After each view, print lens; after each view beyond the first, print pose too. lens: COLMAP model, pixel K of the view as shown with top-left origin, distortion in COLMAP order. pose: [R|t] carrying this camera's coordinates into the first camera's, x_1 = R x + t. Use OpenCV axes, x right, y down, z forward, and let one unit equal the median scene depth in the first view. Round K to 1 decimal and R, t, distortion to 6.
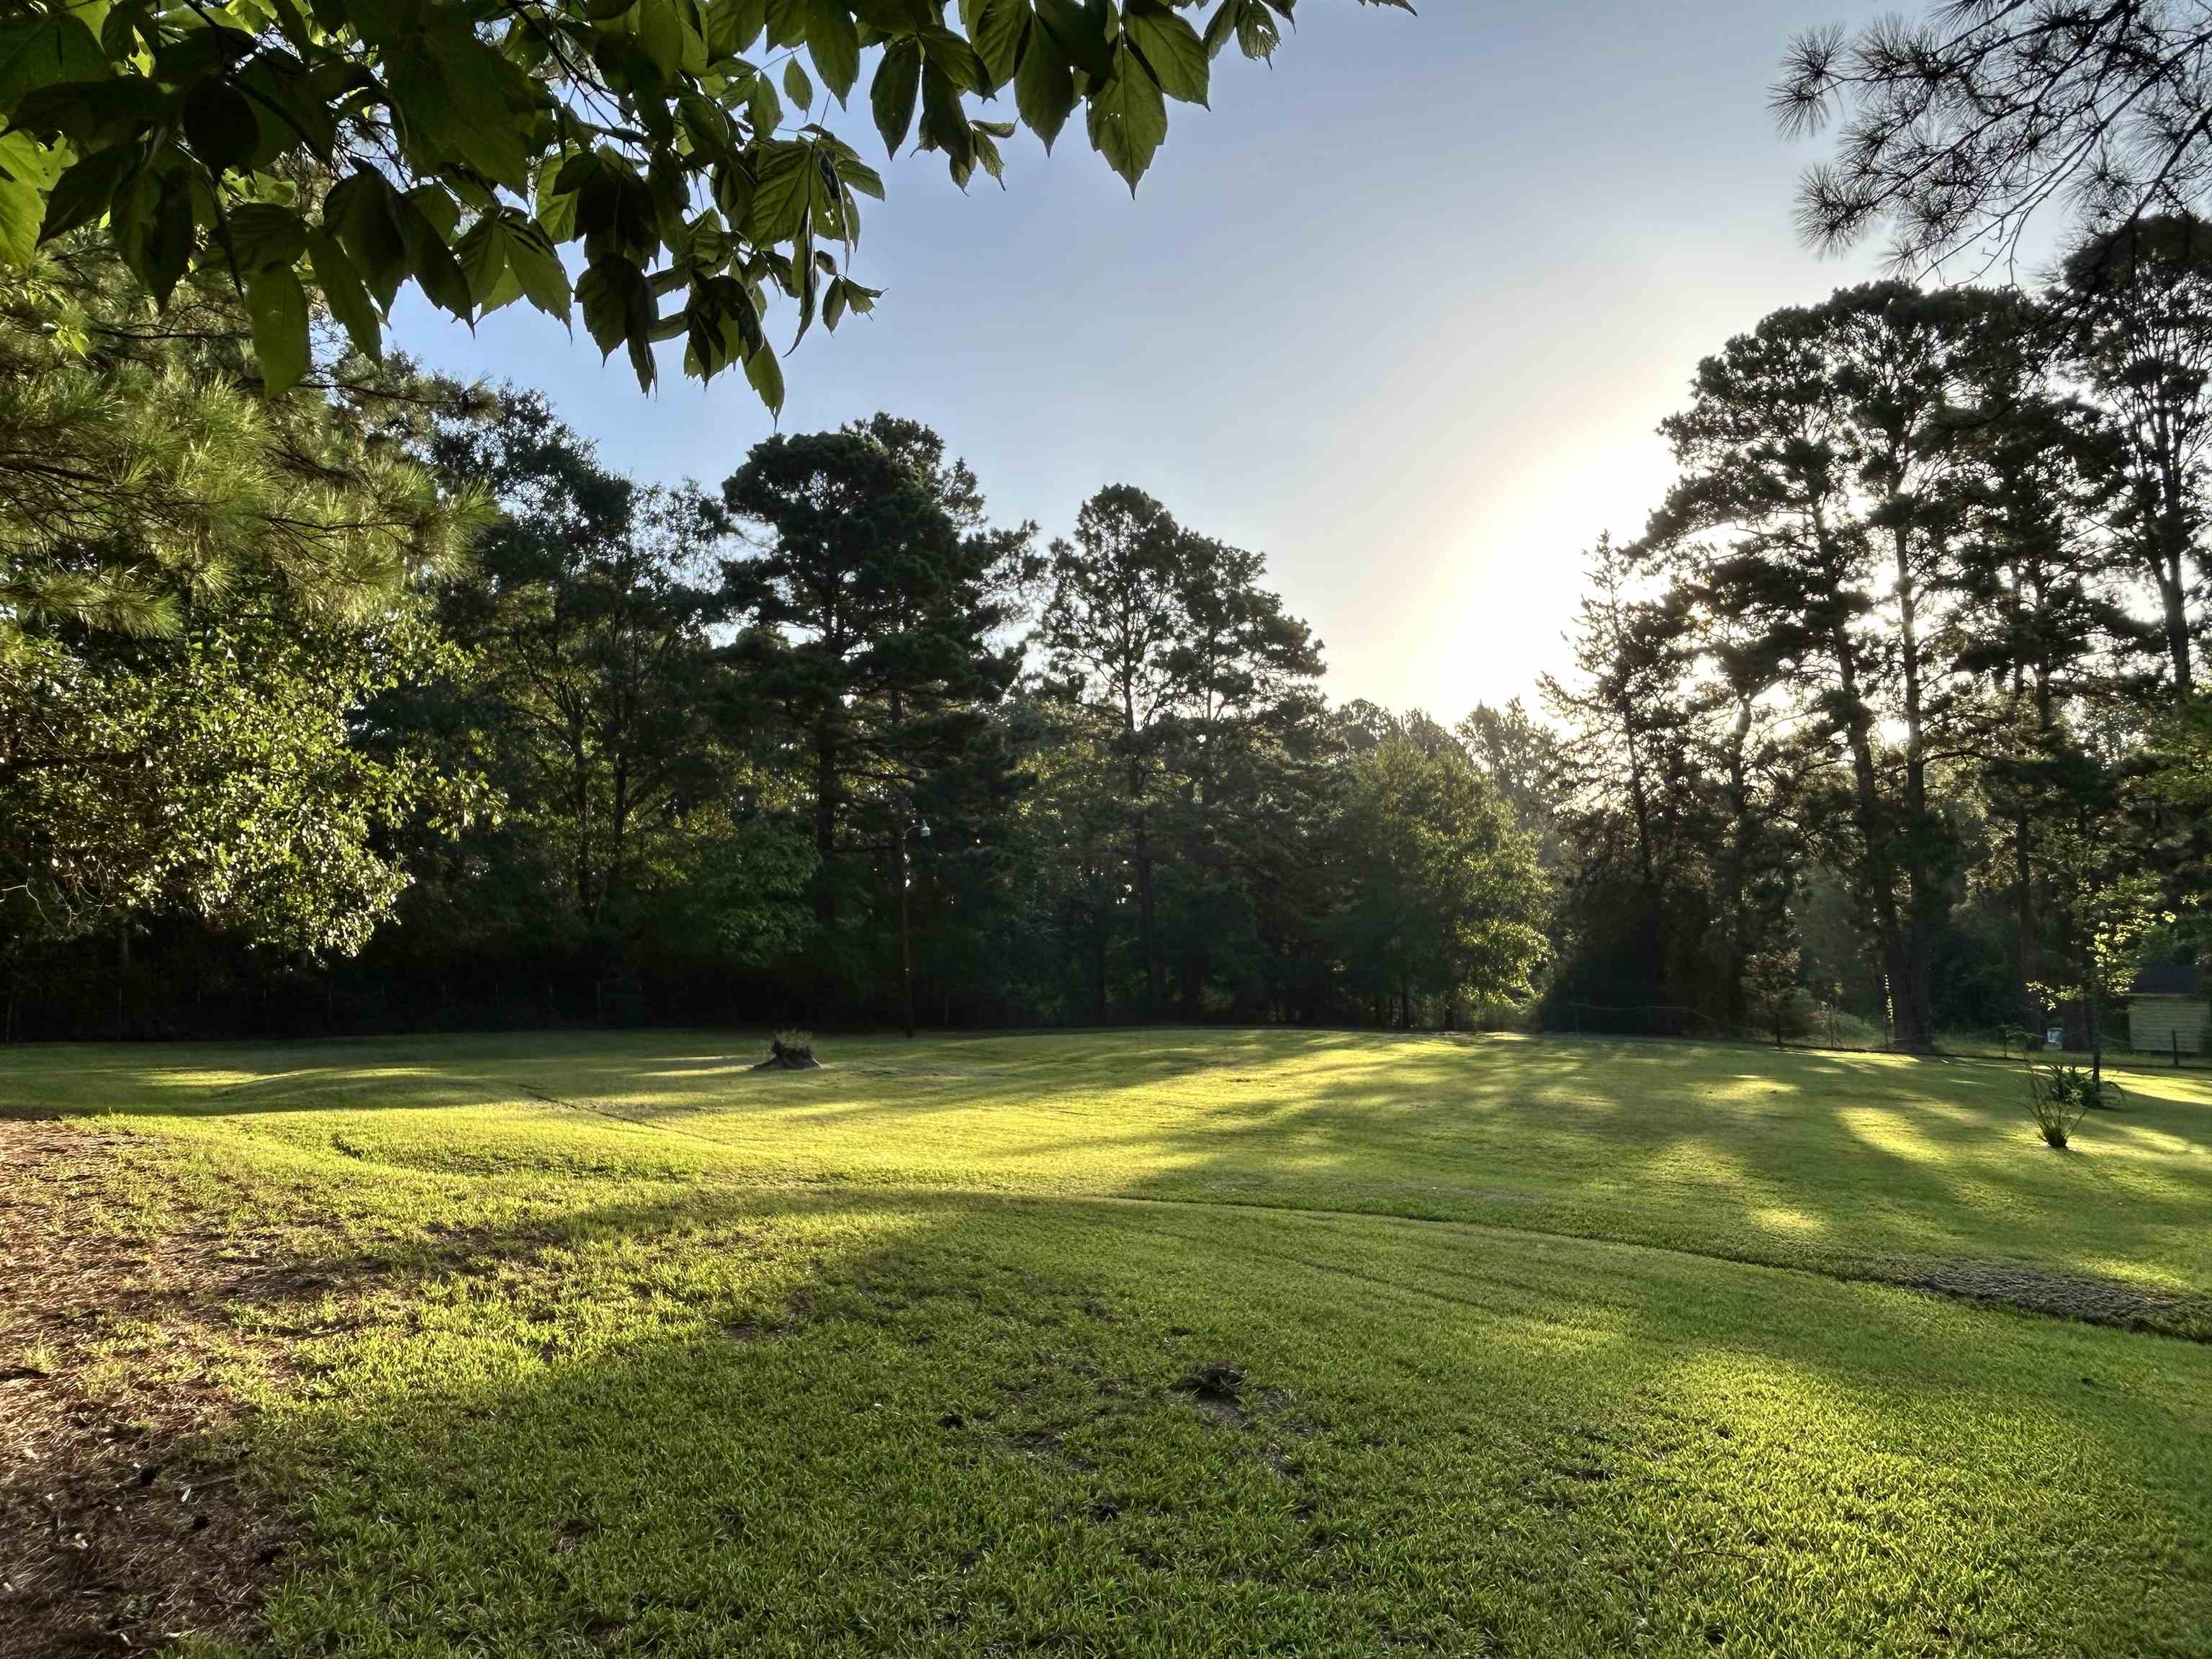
lens RADIAL K [[1424.1, 0, 1082.6], [0, 1424.1, 834.6], [0, 0, 1]] dist [0.004654, -0.001277]
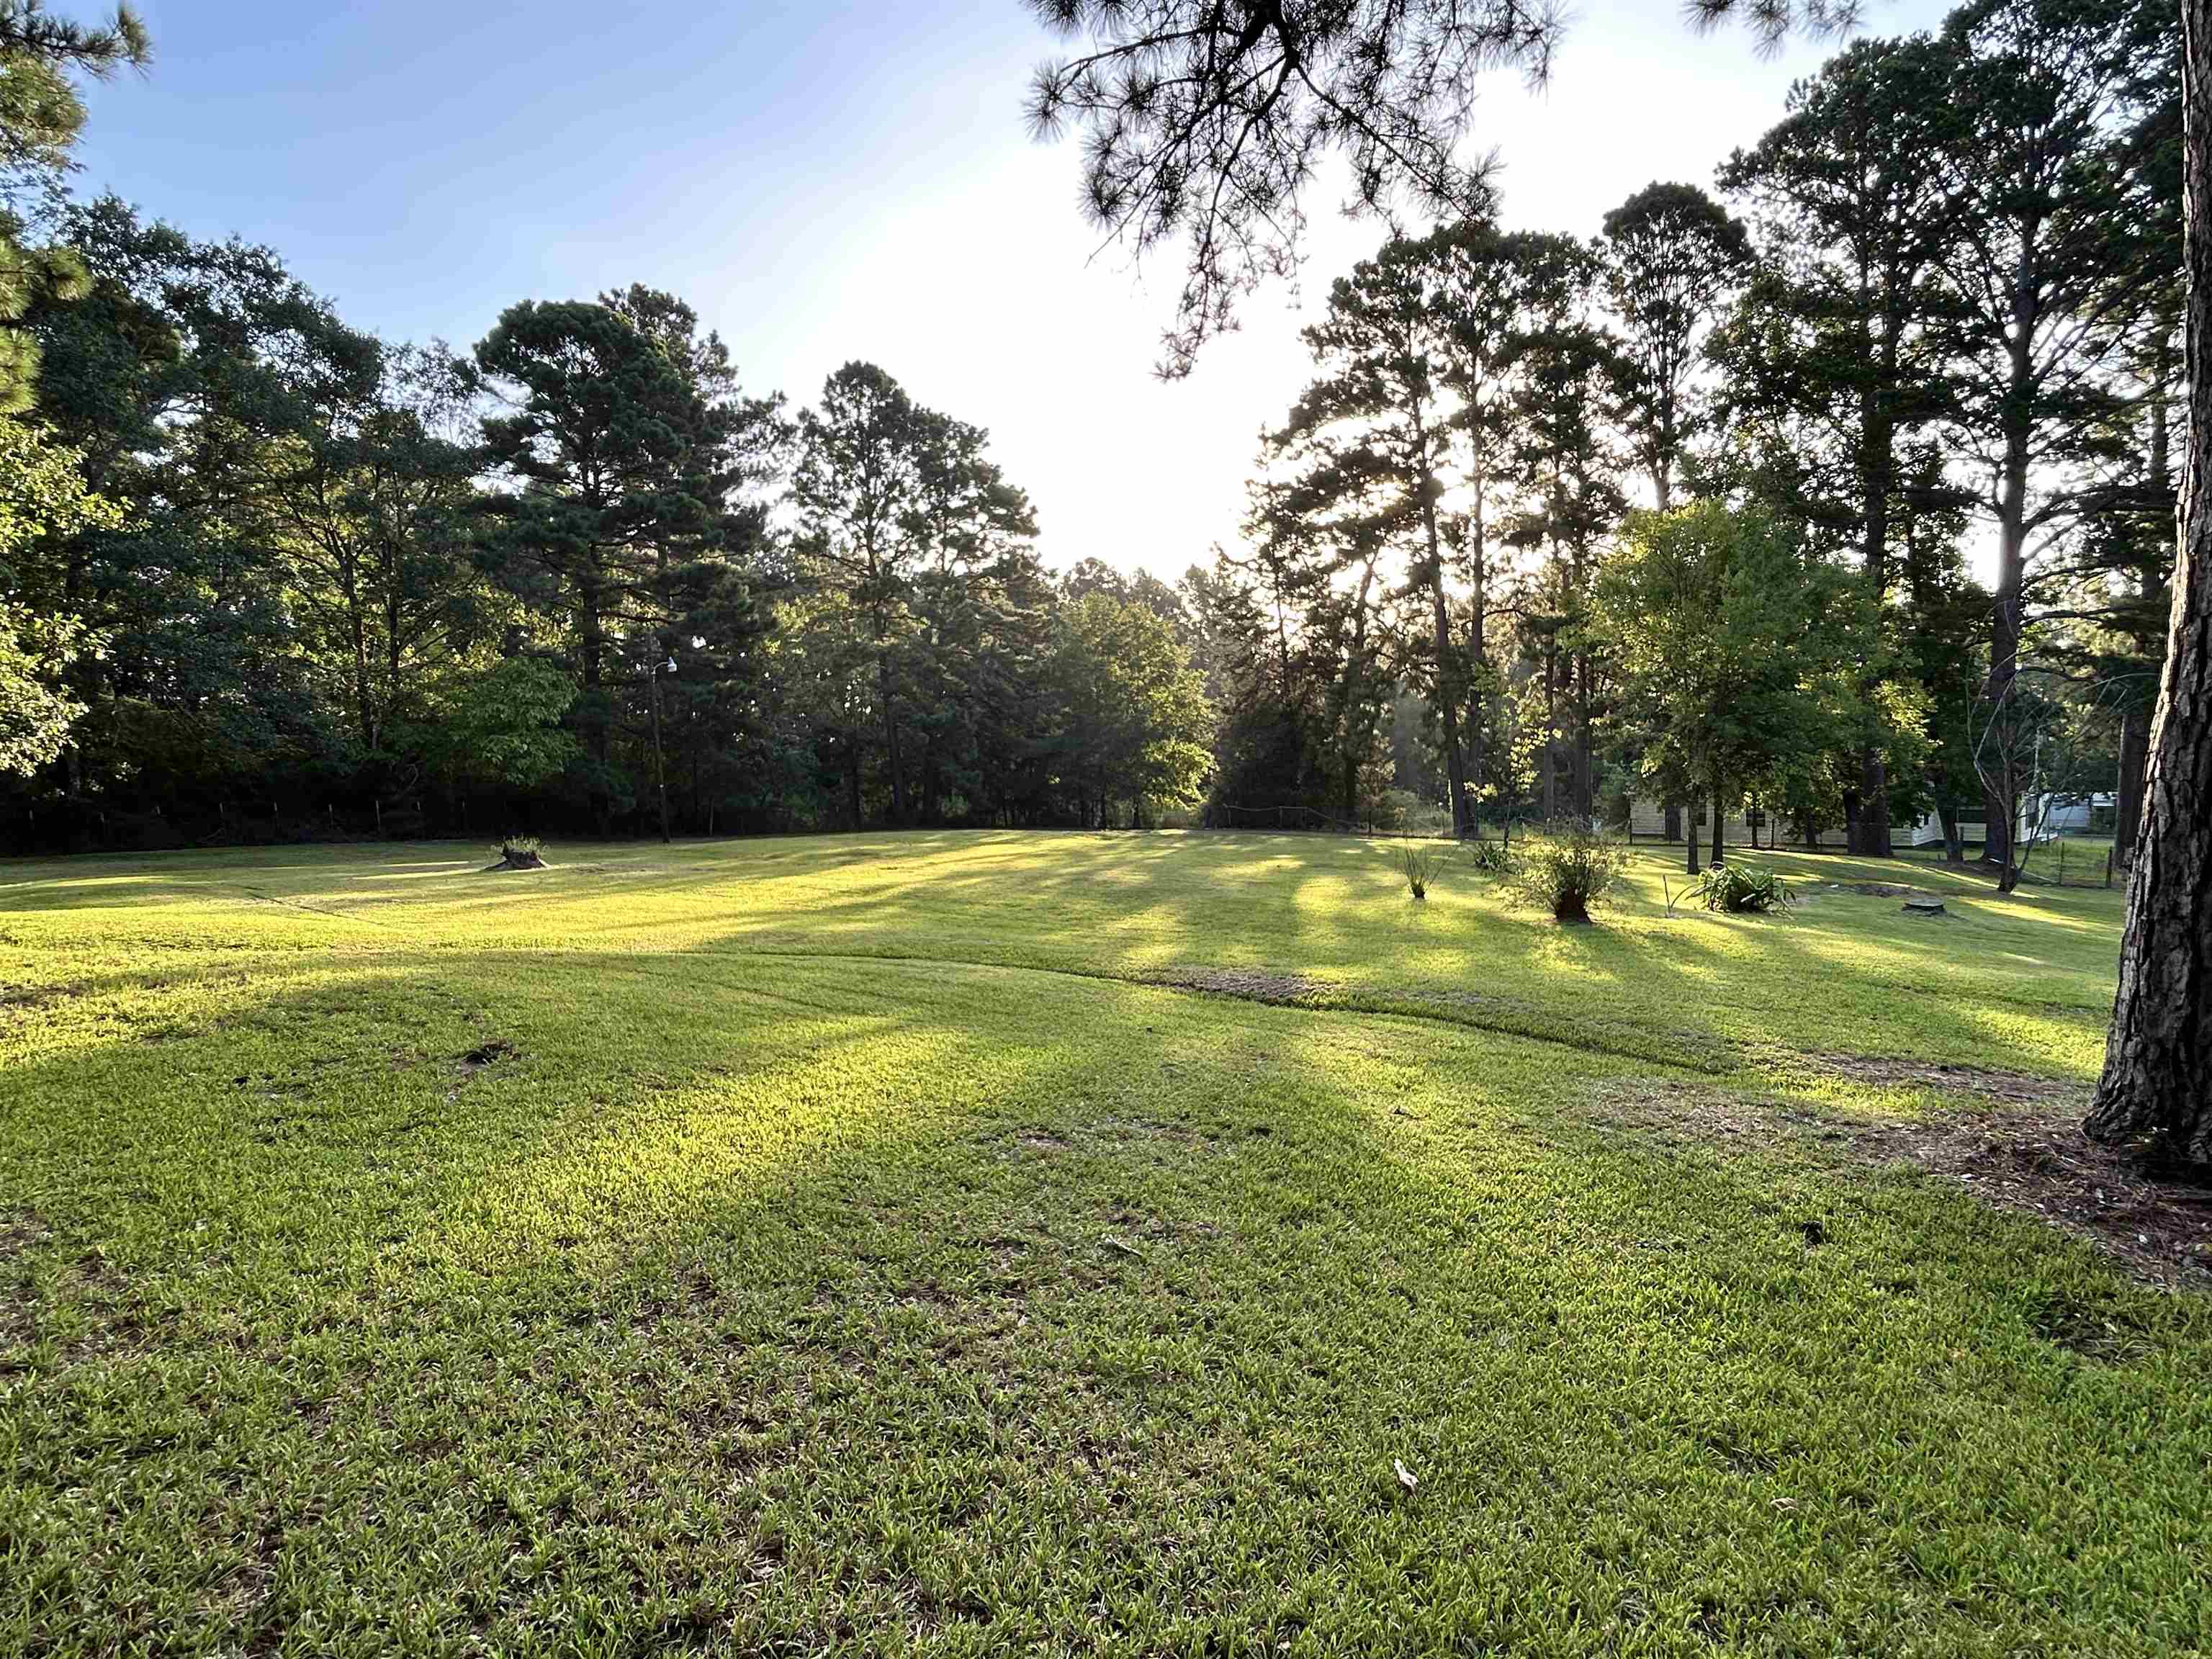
lens RADIAL K [[1196.4, 0, 1091.7], [0, 1196.4, 835.7], [0, 0, 1]] dist [-0.006503, 0.005592]
pose [[0.984987, -0.019839, 0.171487, 0.055180], [-0.003759, 0.990675, 0.136197, -0.000199], [-0.172590, -0.134797, 0.975727, -0.029223]]
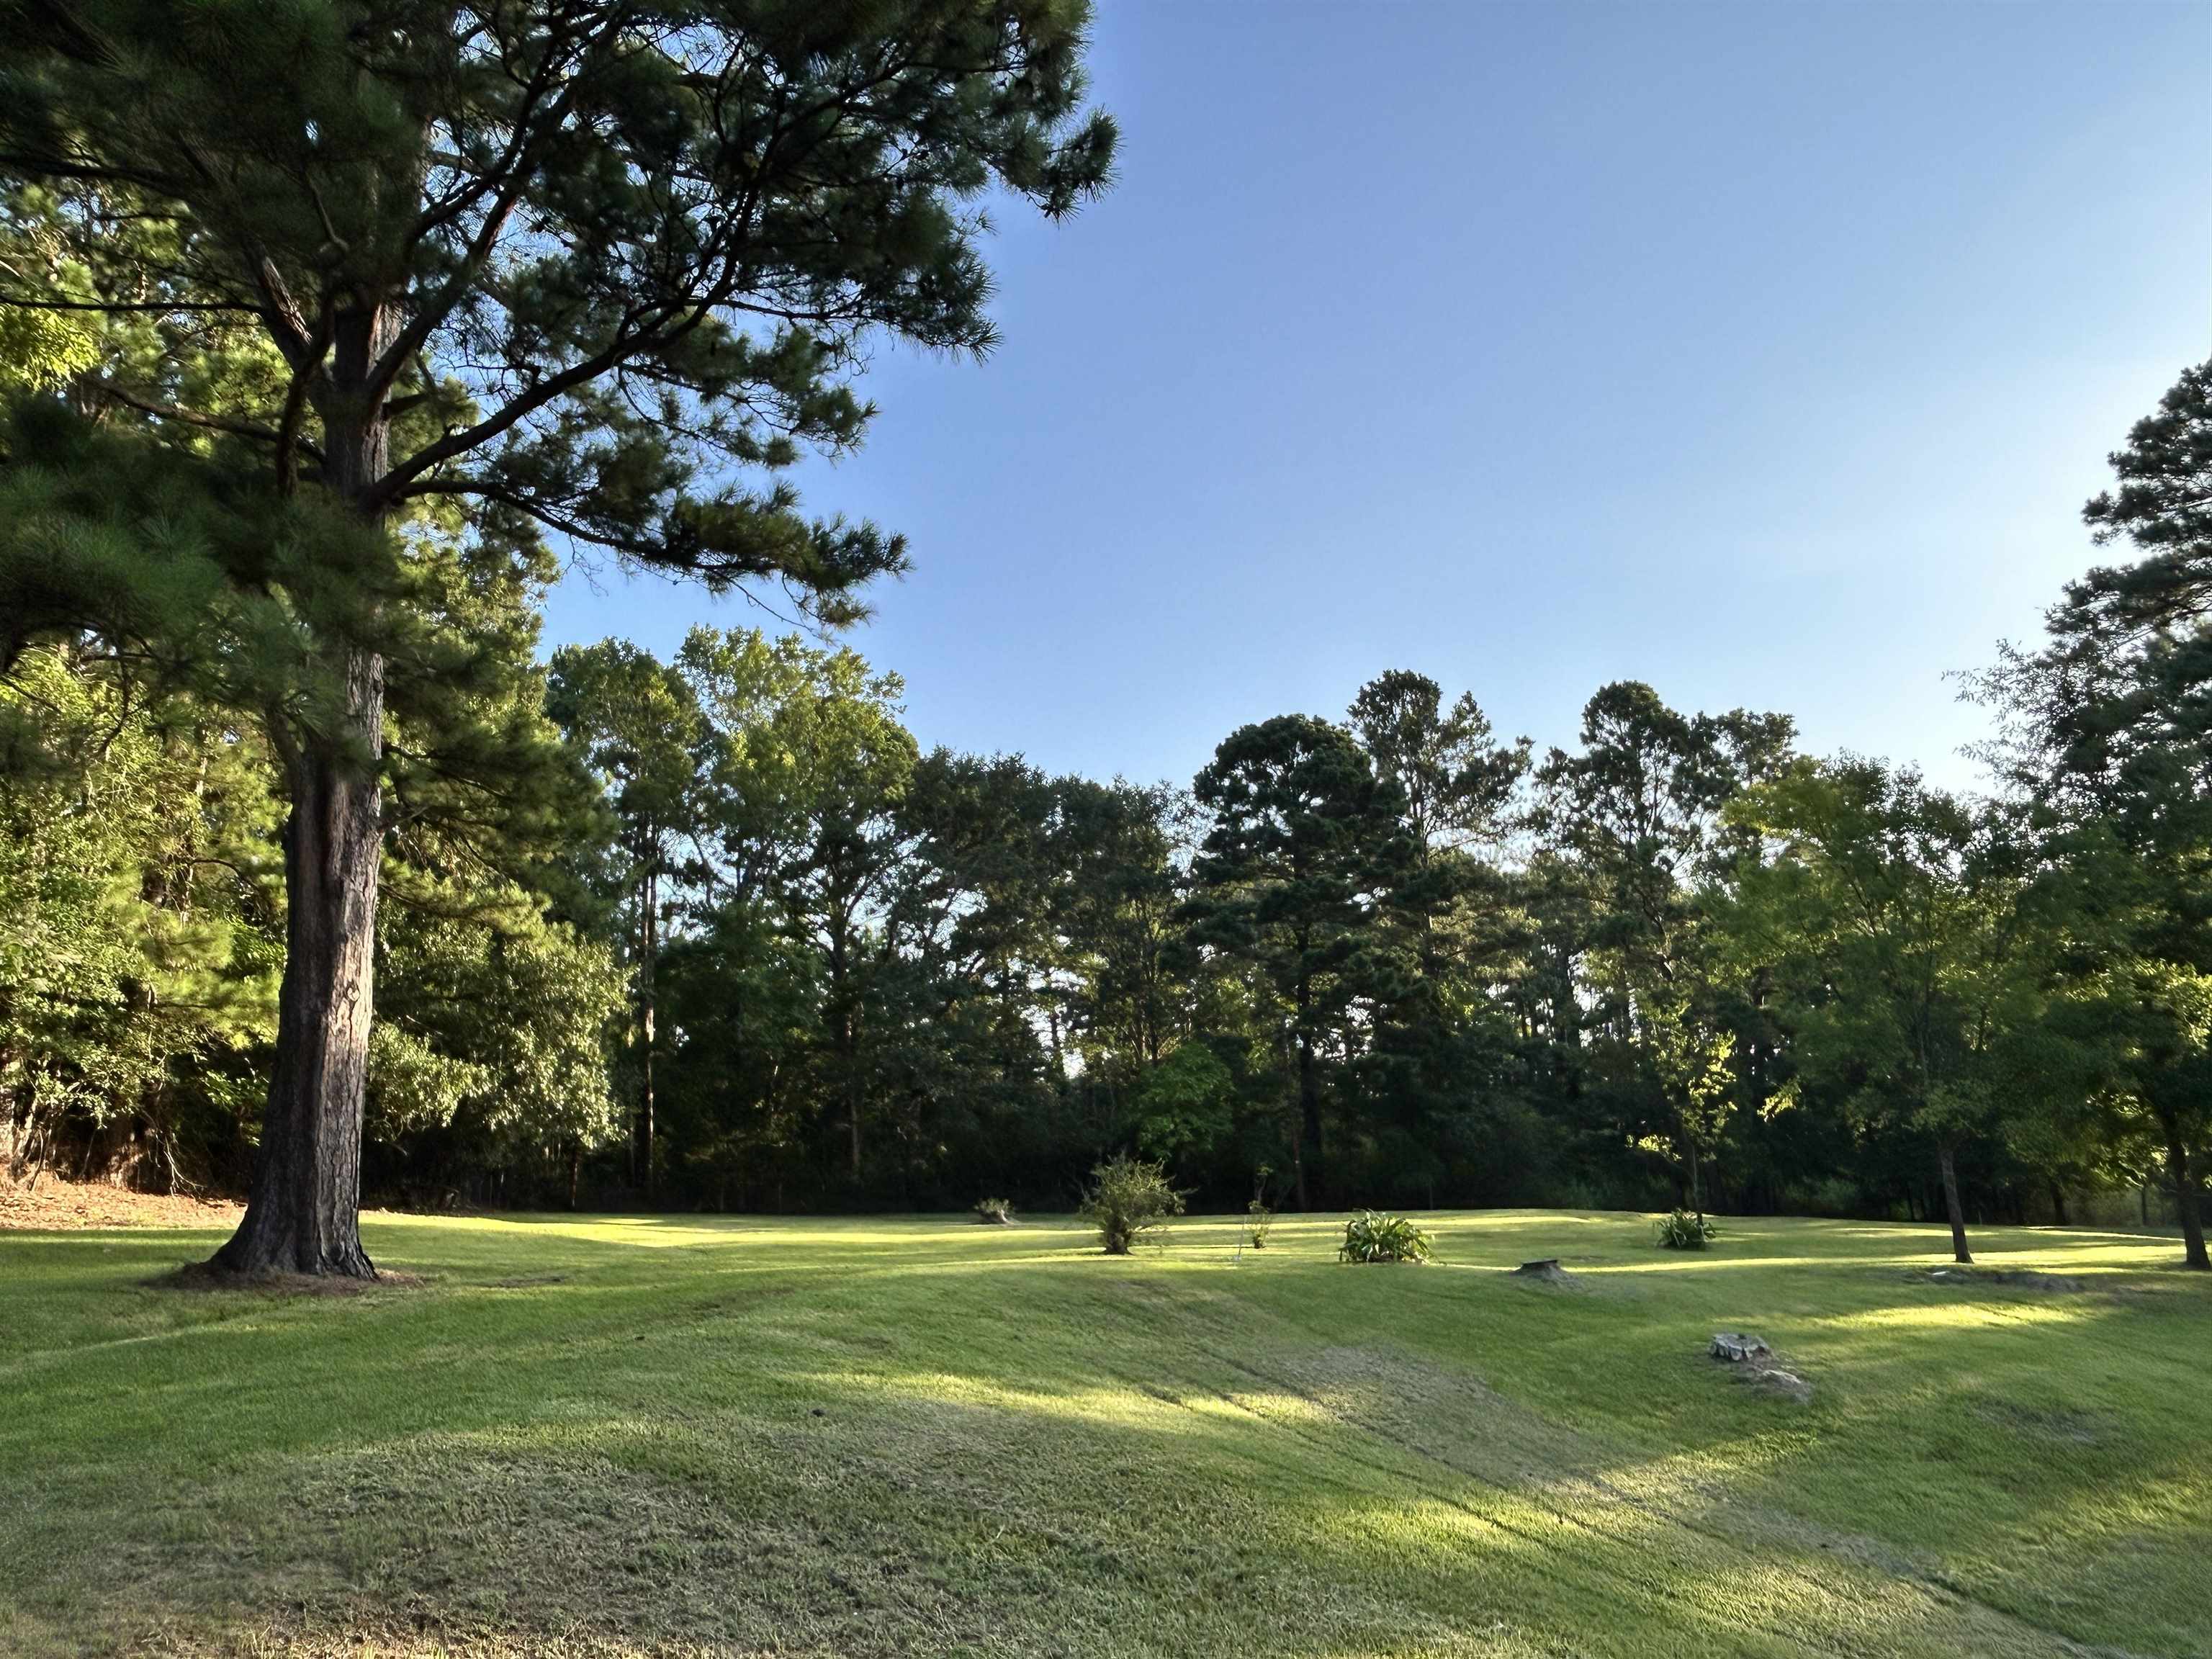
lens RADIAL K [[1496.6, 0, 1101.2], [0, 1496.6, 837.4], [0, 0, 1]] dist [-0.004536, -0.004264]
pose [[0.771988, -0.154990, -0.616452, 0.571873], [0.070749, 0.984743, -0.158986, 0.016046], [0.631688, 0.079122, 0.771174, -0.093094]]
